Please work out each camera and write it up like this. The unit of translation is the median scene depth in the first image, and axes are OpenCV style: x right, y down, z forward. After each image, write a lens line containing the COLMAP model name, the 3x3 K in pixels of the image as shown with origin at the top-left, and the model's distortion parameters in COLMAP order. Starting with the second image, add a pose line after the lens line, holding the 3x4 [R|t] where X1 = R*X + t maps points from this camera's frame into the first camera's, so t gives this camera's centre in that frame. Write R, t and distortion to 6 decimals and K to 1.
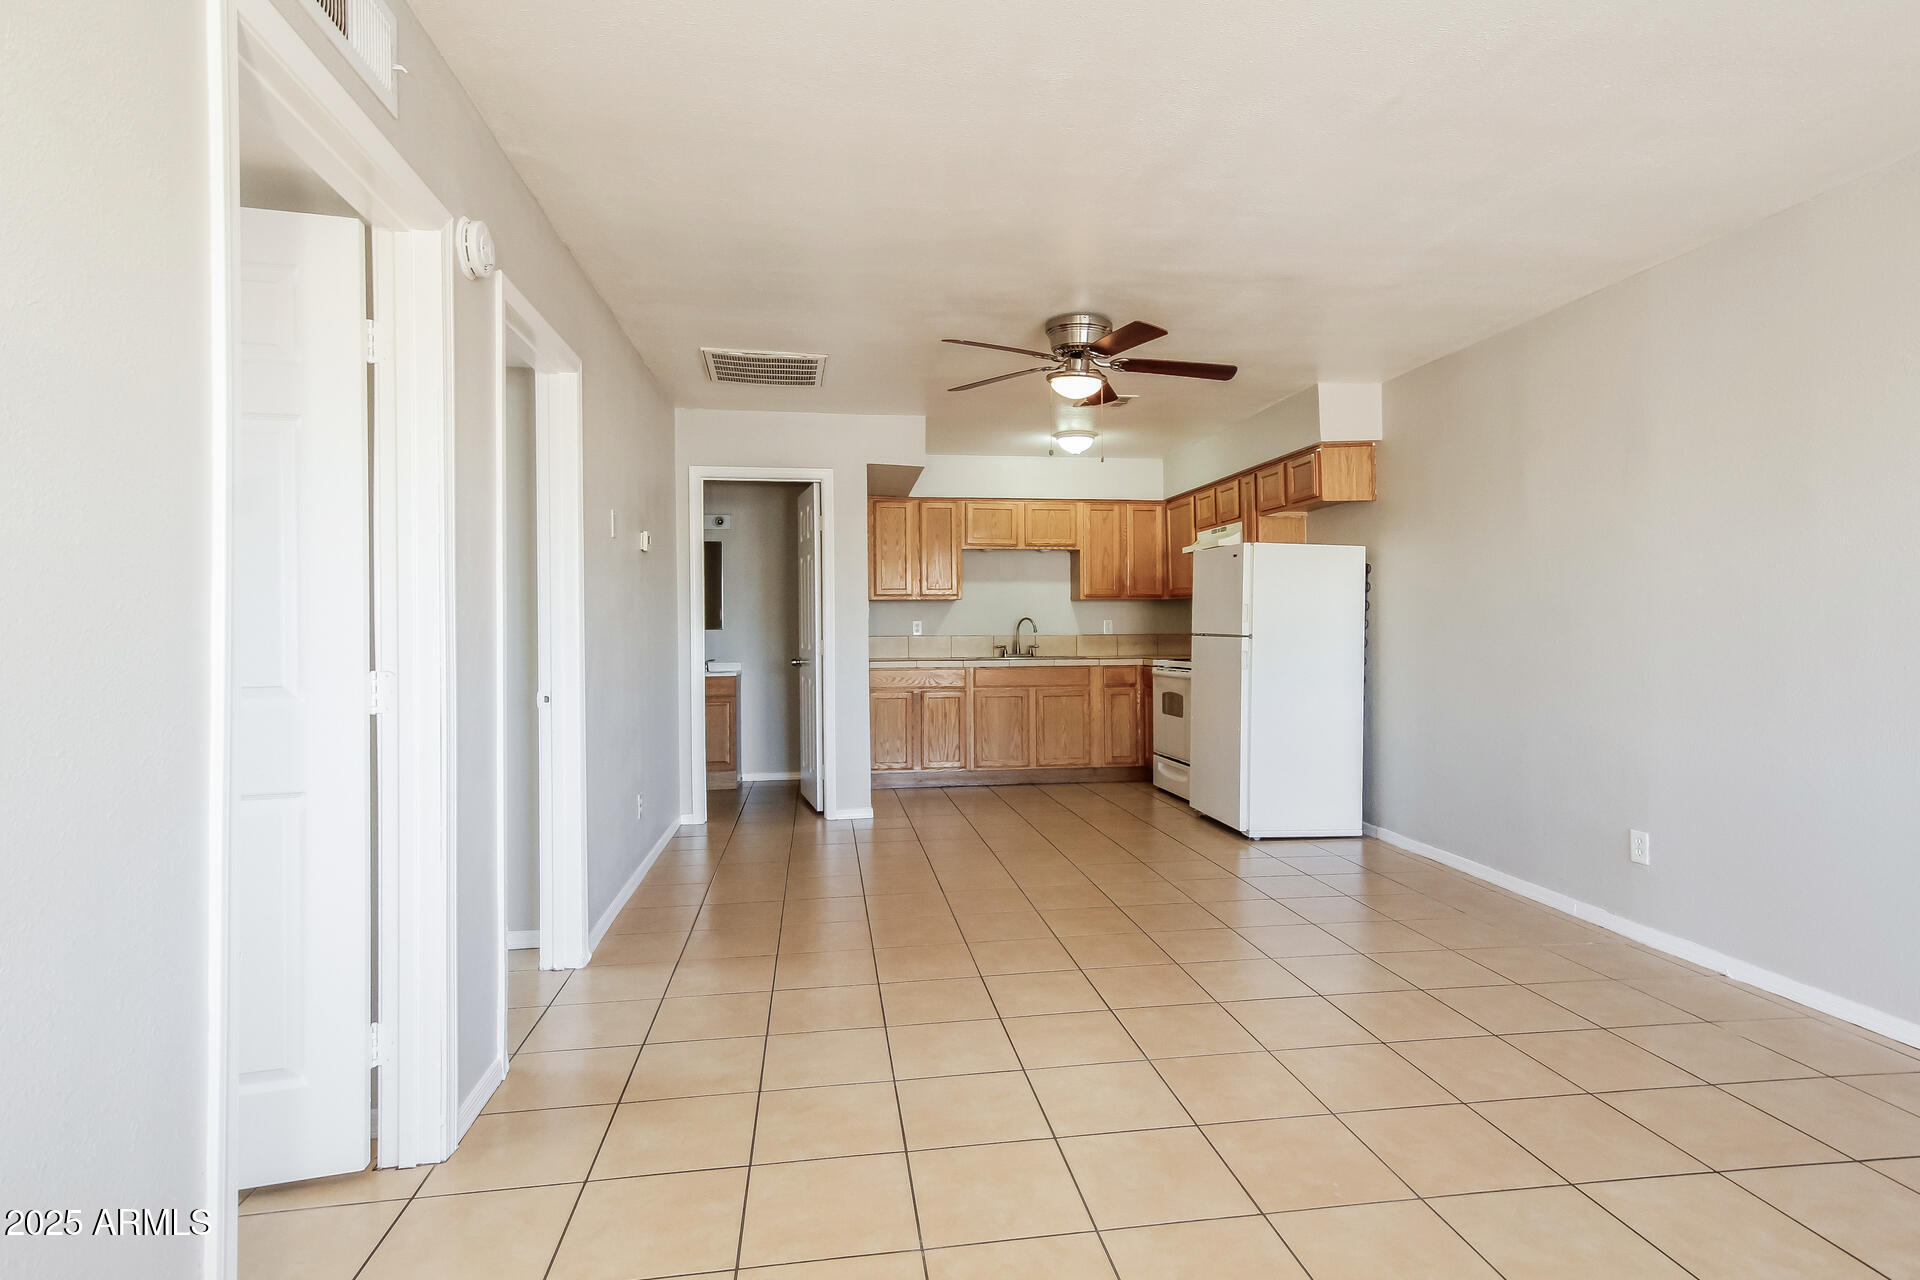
lens RADIAL K [[1000.8, 0, 966.8], [0, 1000.8, 632.5], [0, 0, 1]] dist [-0.000186, 0.000680]
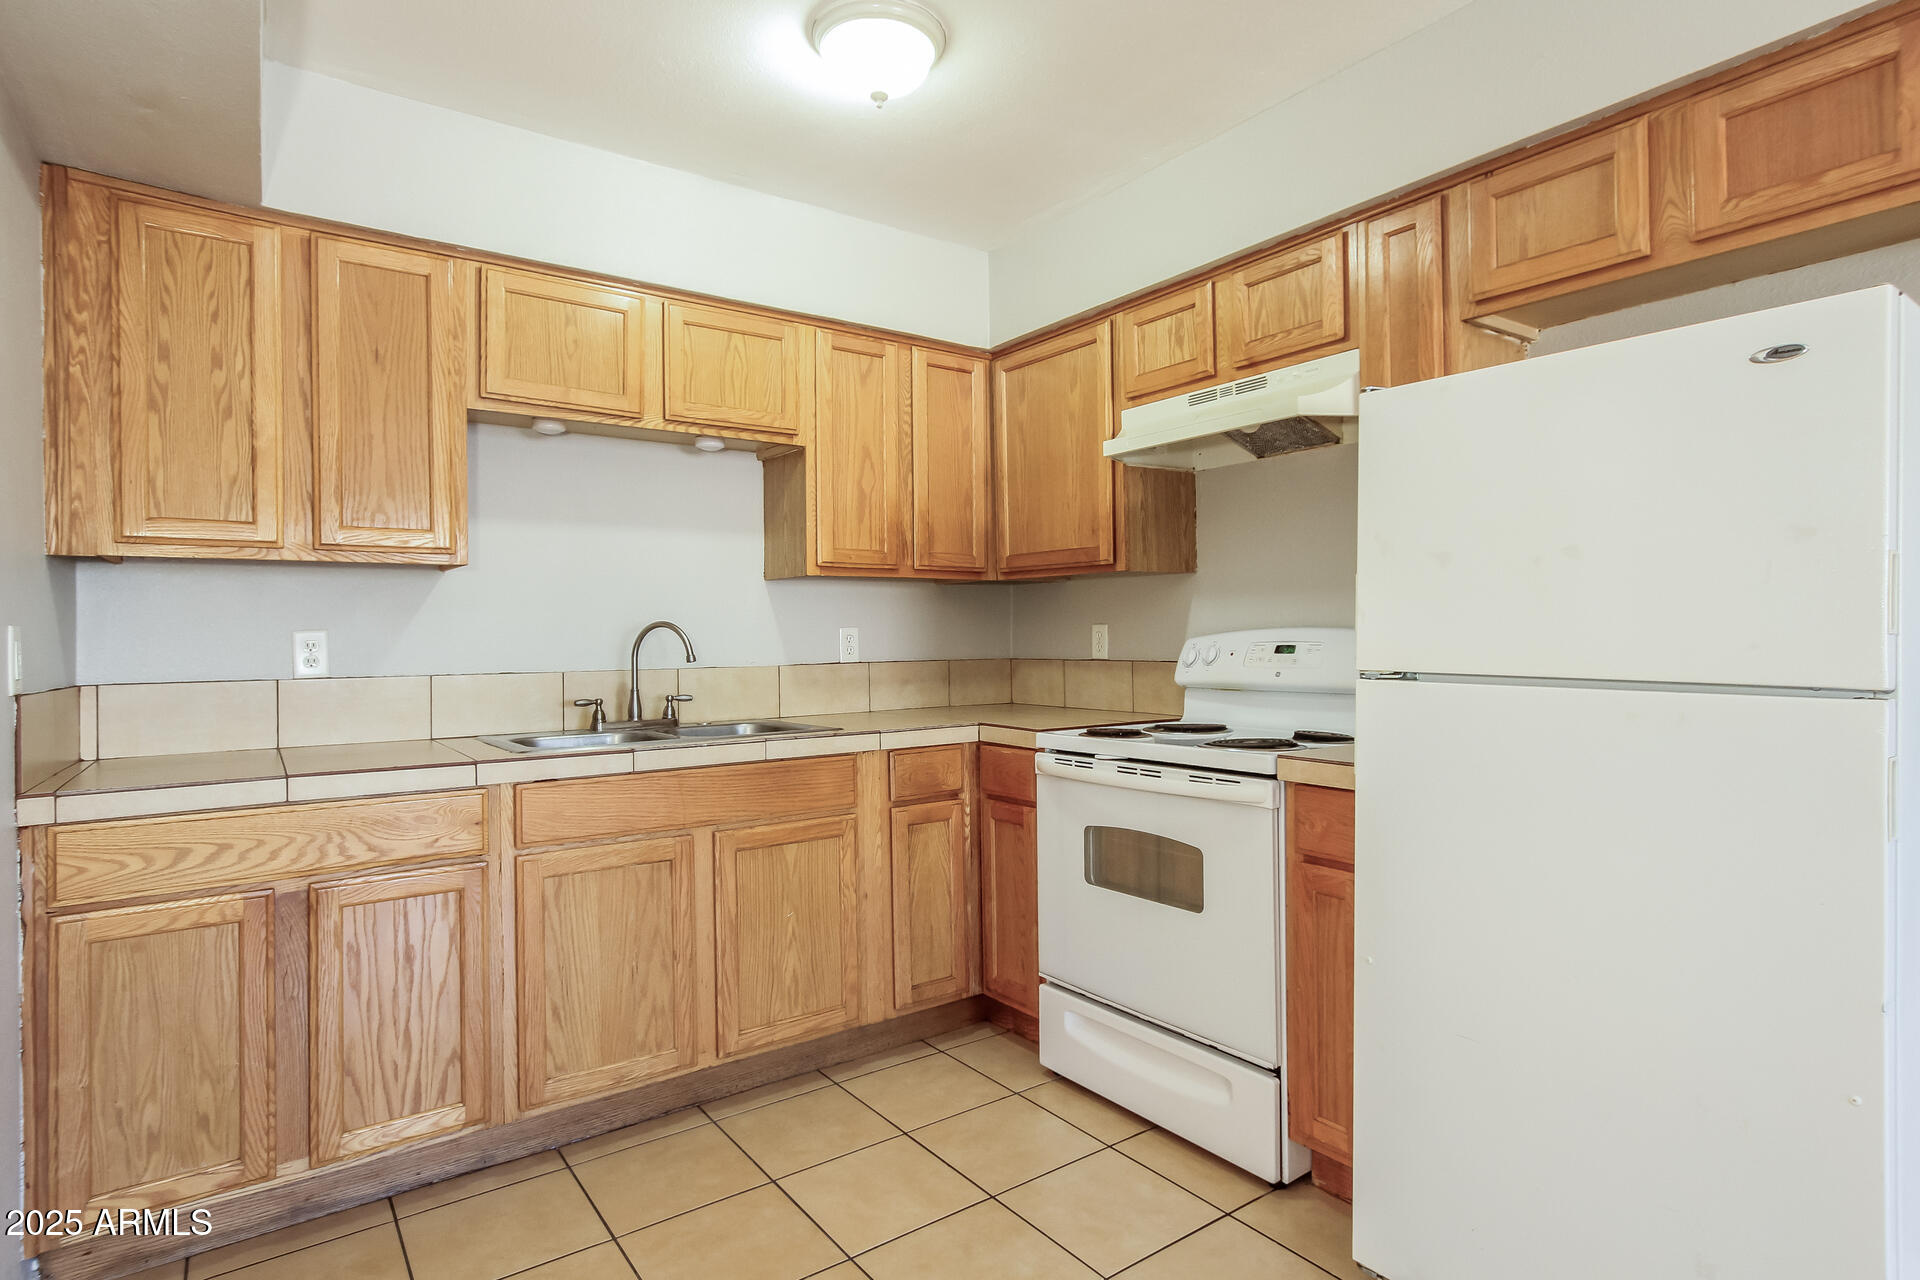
lens RADIAL K [[1000.8, 0, 966.8], [0, 1000.8, 632.5], [0, 0, 1]] dist [-0.000186, 0.000680]
pose [[0.889082, -0.003783, 0.457733, -0.009708], [0.007478, 0.999952, -0.006261, -0.008211], [-0.457687, 0.008989, 0.889068, 0.648897]]
